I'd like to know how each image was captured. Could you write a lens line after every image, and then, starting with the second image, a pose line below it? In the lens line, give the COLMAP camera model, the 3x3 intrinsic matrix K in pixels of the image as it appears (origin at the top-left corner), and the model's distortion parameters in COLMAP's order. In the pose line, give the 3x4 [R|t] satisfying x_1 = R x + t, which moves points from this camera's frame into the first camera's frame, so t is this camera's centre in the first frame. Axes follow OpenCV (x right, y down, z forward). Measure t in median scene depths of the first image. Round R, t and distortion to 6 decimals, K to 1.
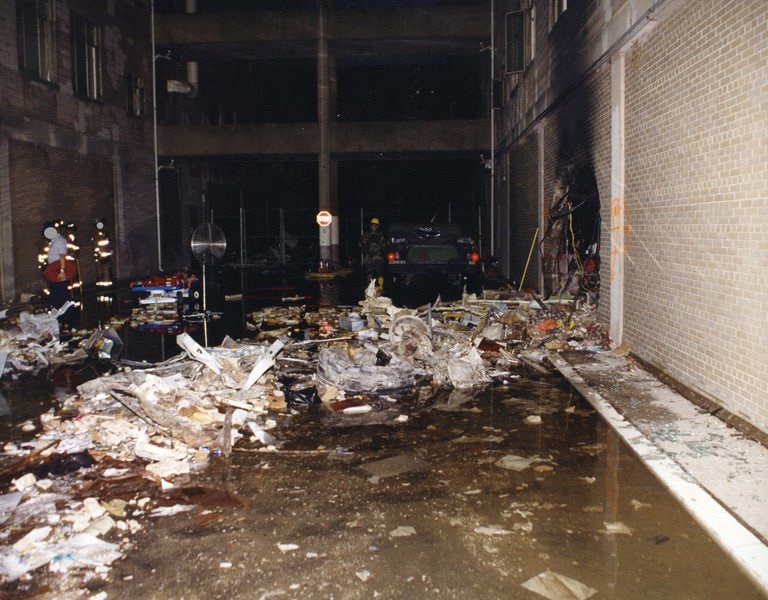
lens RADIAL K [[723.3, 0, 384.0], [0, 723.3, 300.0], [0, 0, 1]] dist [-0.056414, 0.024100]
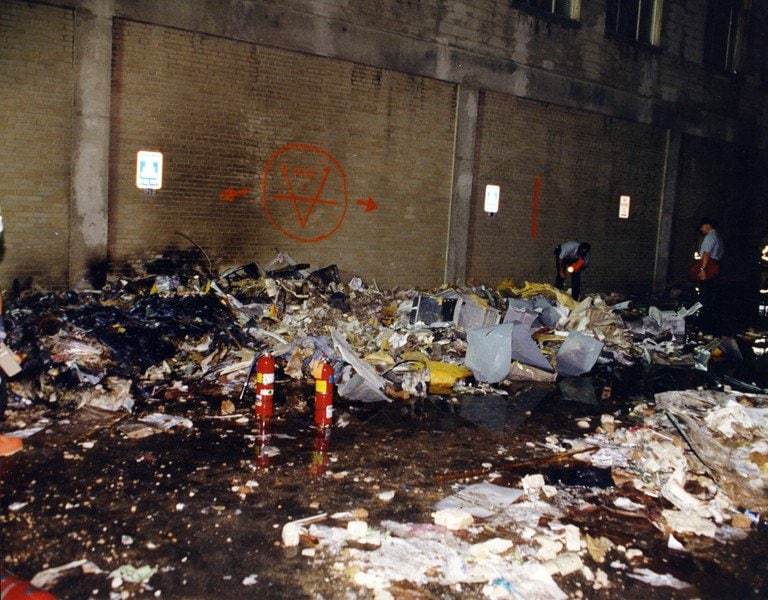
lens RADIAL K [[723.3, 0, 384.0], [0, 723.3, 300.0], [0, 0, 1]] dist [-0.056414, 0.024100]
pose [[0.624273, 0.143211, -0.767967, 0.062565], [-0.143185, 0.987376, 0.067732, -0.015176], [0.767972, 0.067678, 0.636898, 0.226434]]
